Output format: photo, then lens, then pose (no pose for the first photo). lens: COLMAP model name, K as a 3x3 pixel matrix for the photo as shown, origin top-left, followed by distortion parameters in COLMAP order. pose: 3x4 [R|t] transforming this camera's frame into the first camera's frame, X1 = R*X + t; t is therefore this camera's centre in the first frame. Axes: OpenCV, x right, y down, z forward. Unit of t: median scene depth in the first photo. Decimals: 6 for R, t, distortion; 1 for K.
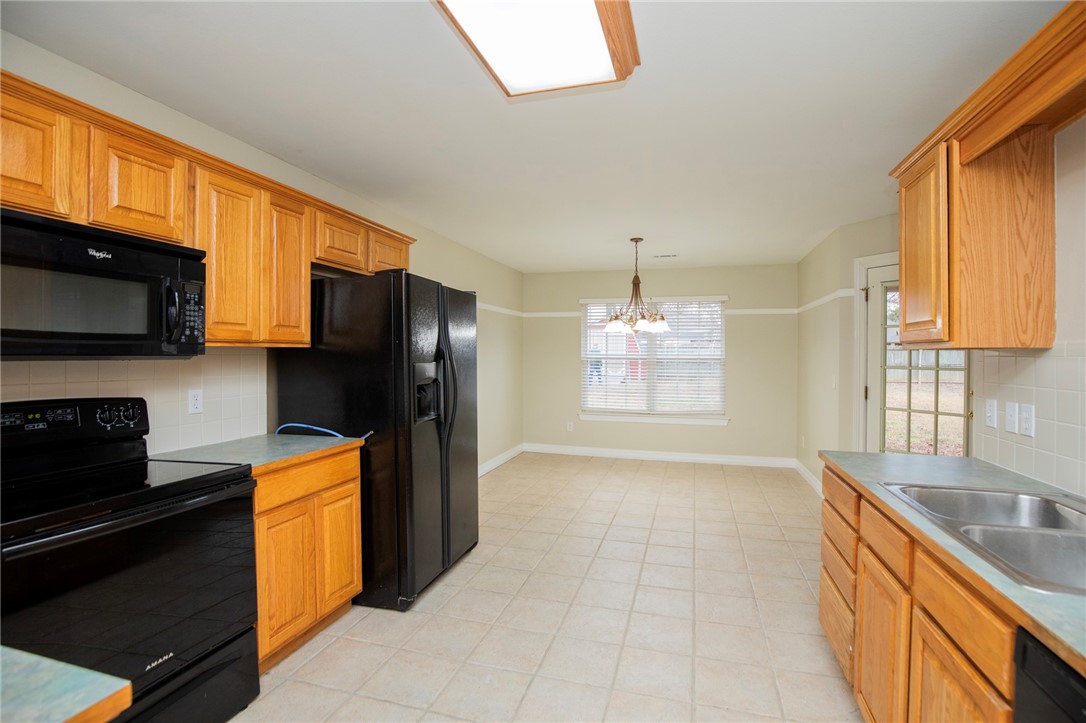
lens RADIAL K [[499.8, 0, 542.1], [0, 499.8, 358.5], [0, 0, 1]] dist [-0.028266, 0.001065]
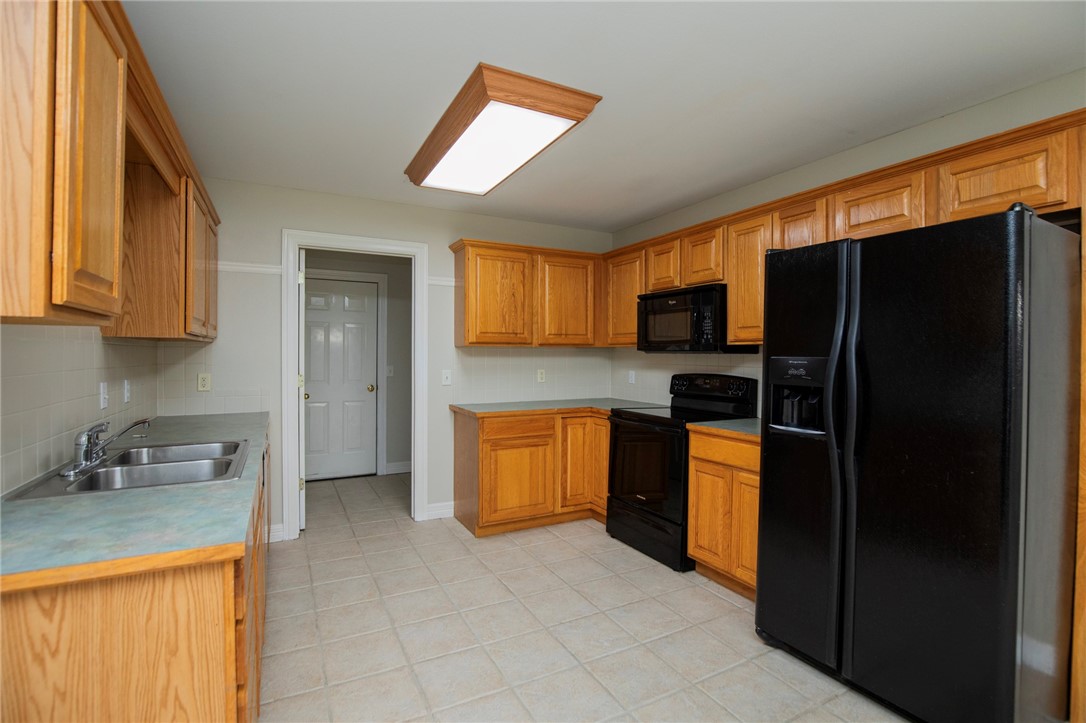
lens RADIAL K [[499.8, 0, 541.5], [0, 499.8, 359.0], [0, 0, 1]] dist [-0.028266, 0.001065]
pose [[-0.714312, 0.000792, -0.699827, 0.772585], [-0.013552, 0.999796, 0.014965, 0.003155], [0.699696, 0.020173, -0.714156, 1.686910]]
